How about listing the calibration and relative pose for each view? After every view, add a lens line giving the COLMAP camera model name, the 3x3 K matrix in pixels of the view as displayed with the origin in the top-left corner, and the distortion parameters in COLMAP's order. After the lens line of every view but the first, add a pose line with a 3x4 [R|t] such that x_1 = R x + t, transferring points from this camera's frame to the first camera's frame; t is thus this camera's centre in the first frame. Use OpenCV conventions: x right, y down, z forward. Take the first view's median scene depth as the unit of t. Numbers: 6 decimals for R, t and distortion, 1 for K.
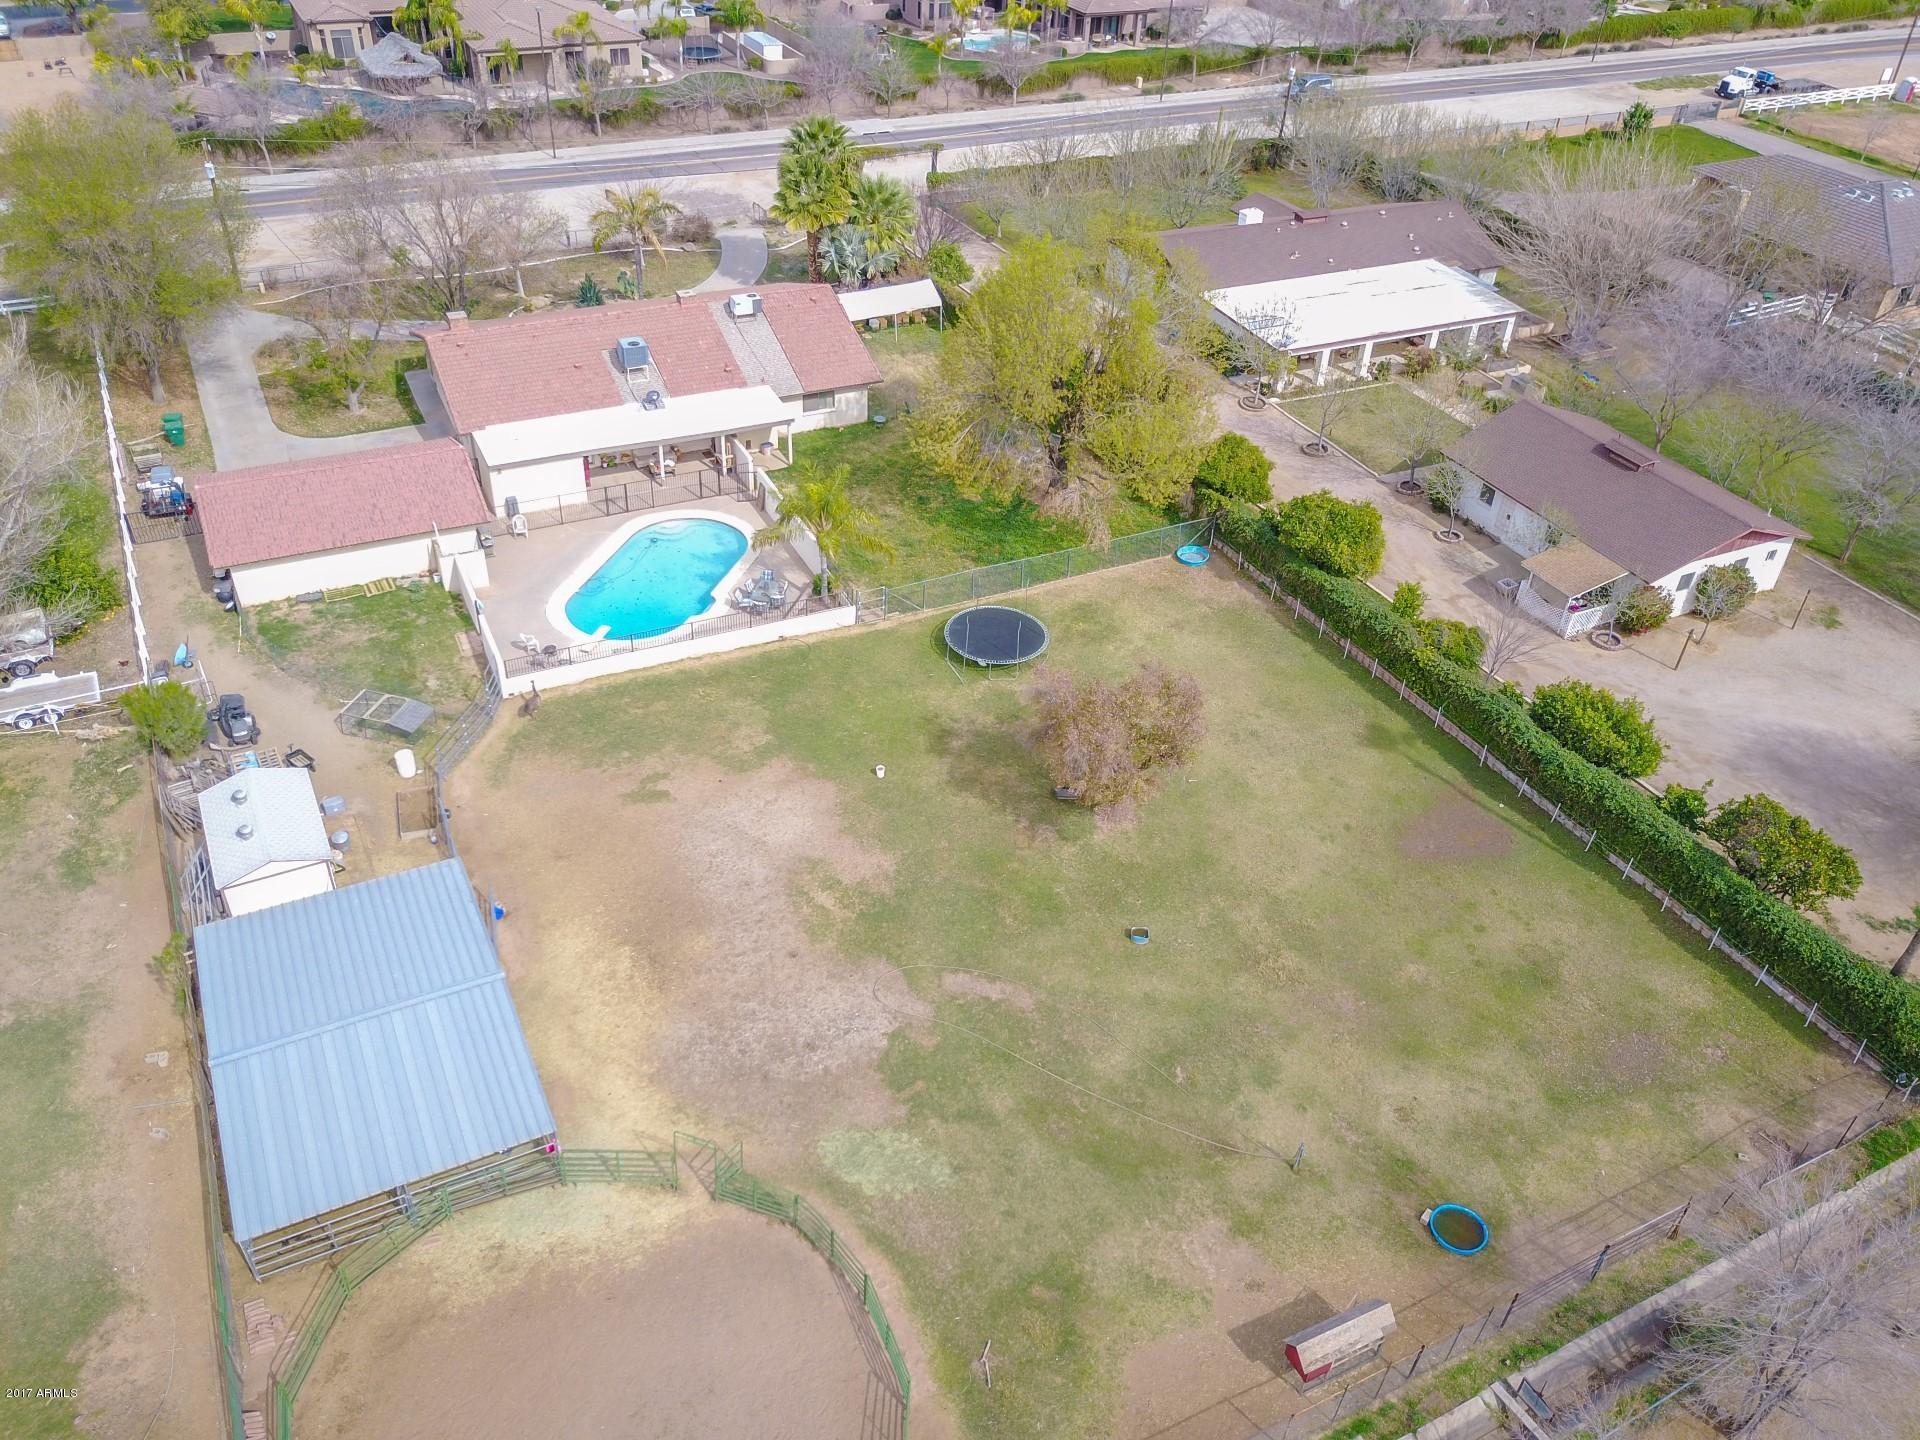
lens RADIAL K [[1473.0, 0, 961.7], [0, 1473.0, 713.4], [0, 0, 1]] dist [0.003659, -0.001802]
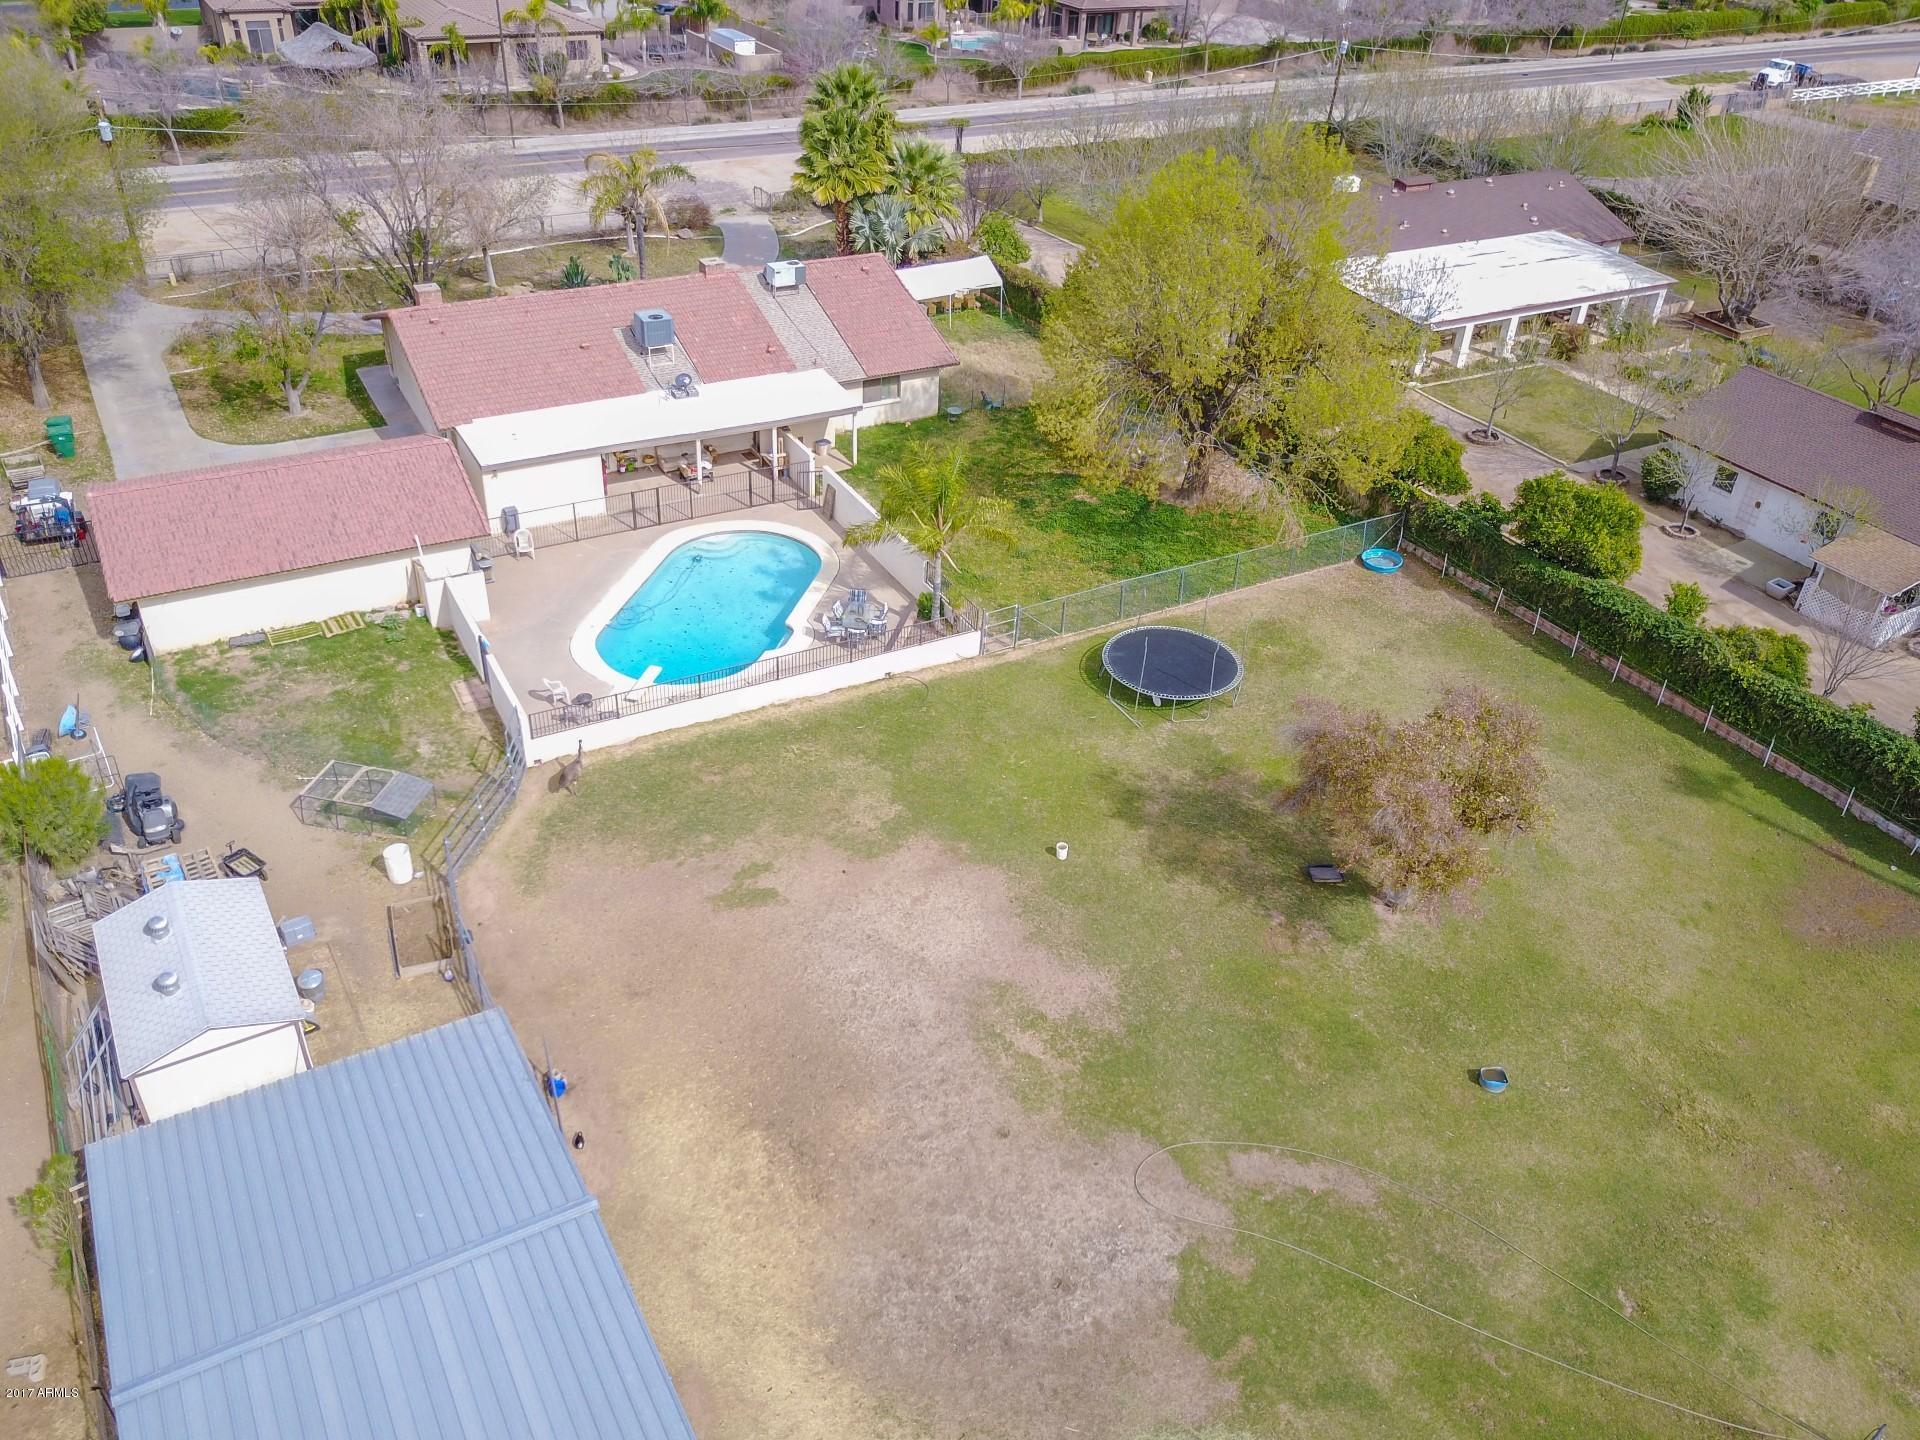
lens RADIAL K [[1473.0, 0, 961.7], [0, 1473.0, 713.4], [0, 0, 1]] dist [0.003659, -0.001802]
pose [[0.998241, -0.029971, 0.051144, -0.104743], [0.032019, 0.998699, -0.039697, -0.000770], [-0.049888, 0.041265, 0.997902, 0.207584]]
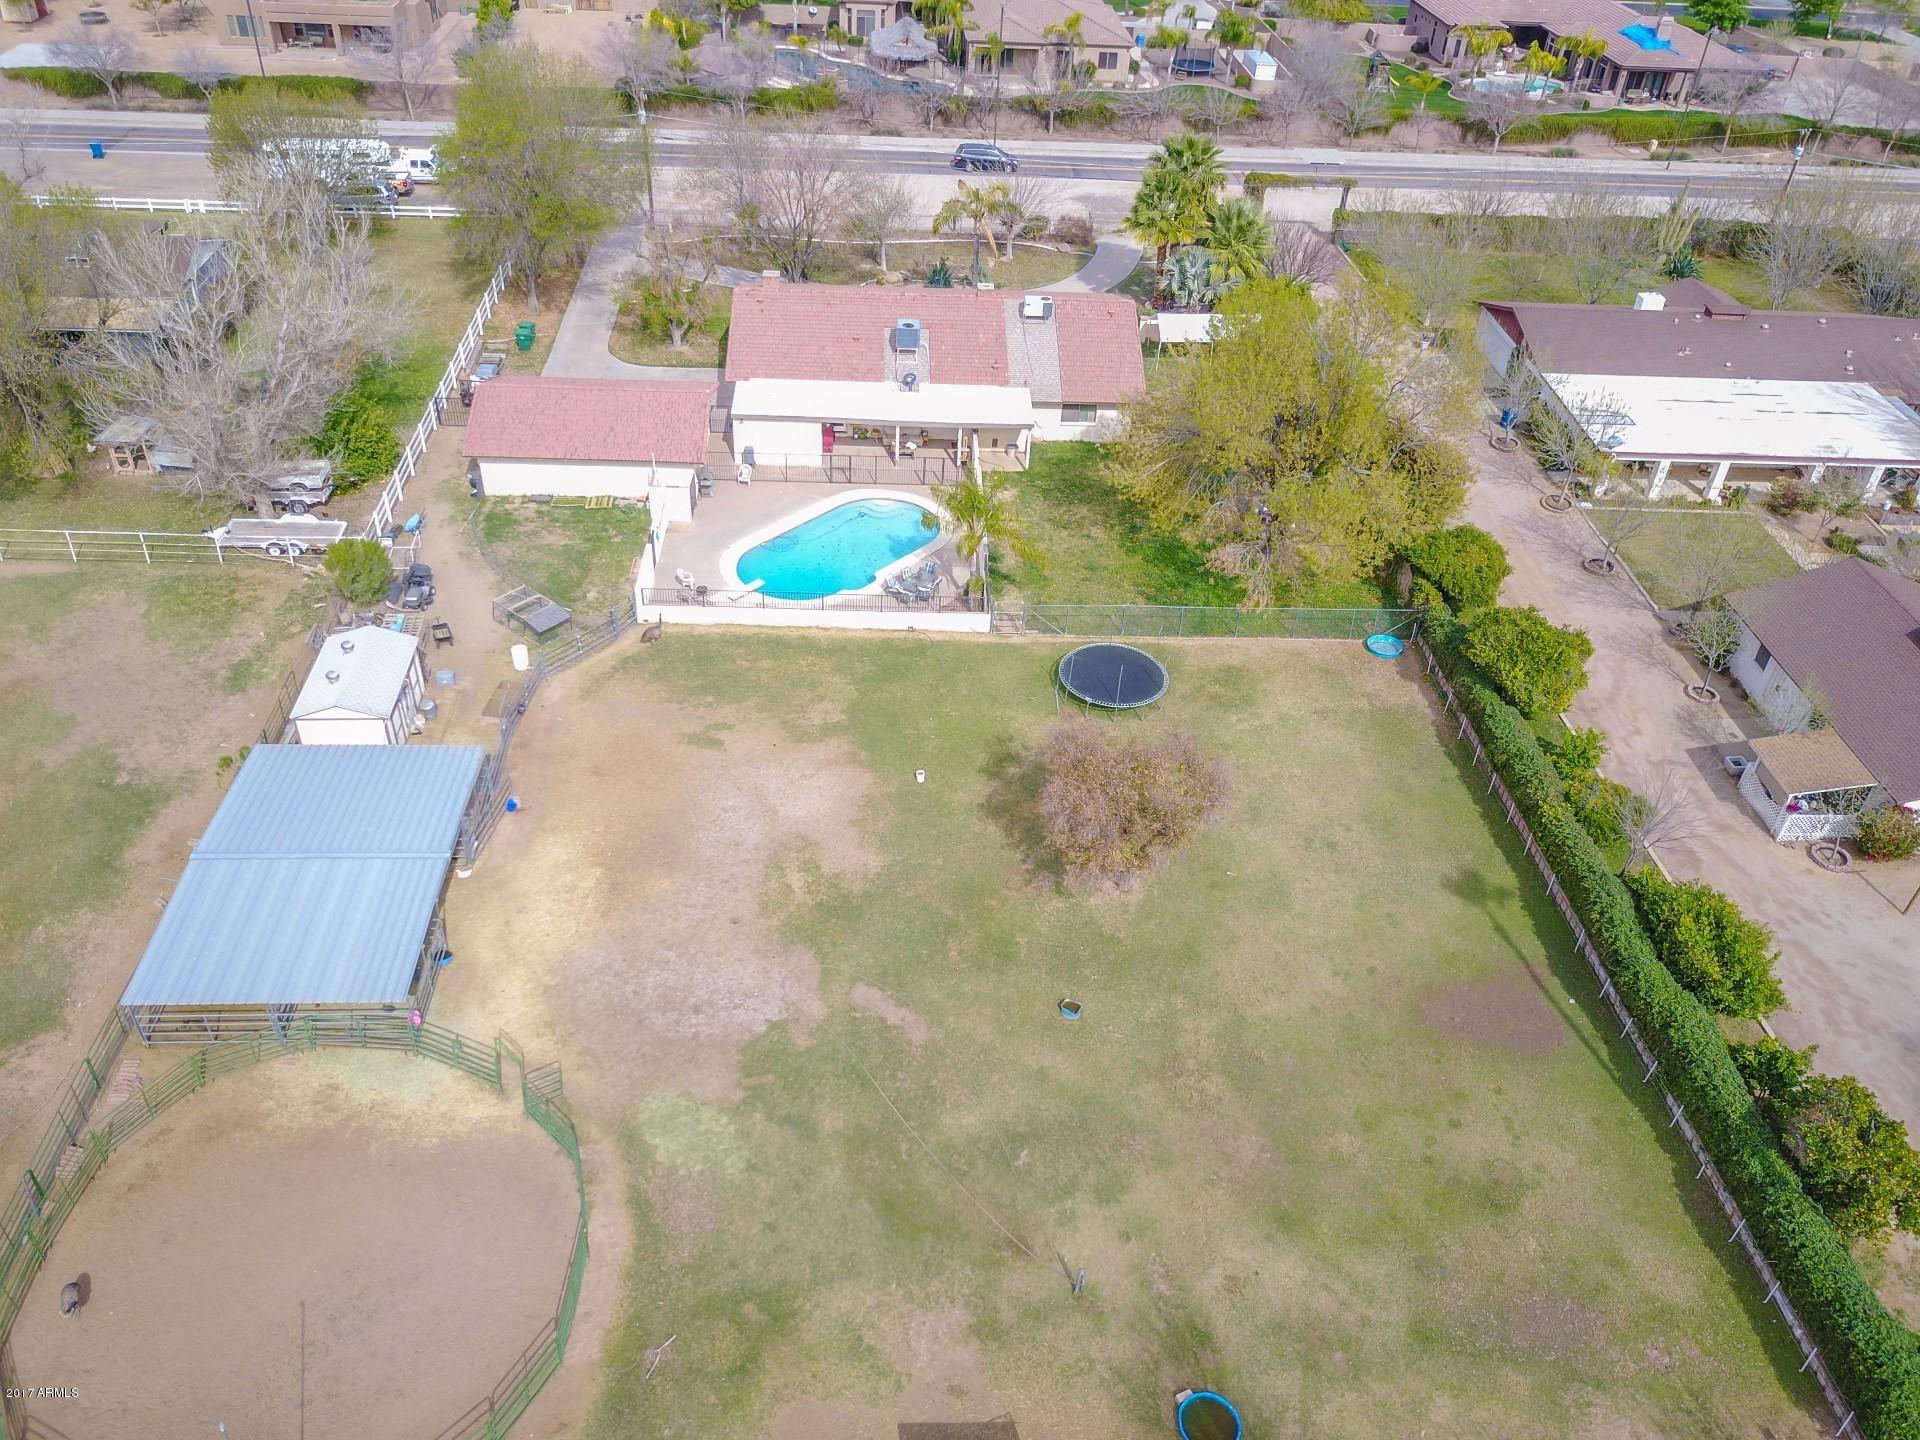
lens RADIAL K [[1473.0, 0, 961.7], [0, 1473.0, 713.4], [0, 0, 1]] dist [0.003659, -0.001802]
pose [[0.915175, 0.242491, -0.321951, 0.207751], [-0.245646, 0.968849, 0.031460, -0.029574], [0.319551, 0.050294, 0.946233, 0.051030]]
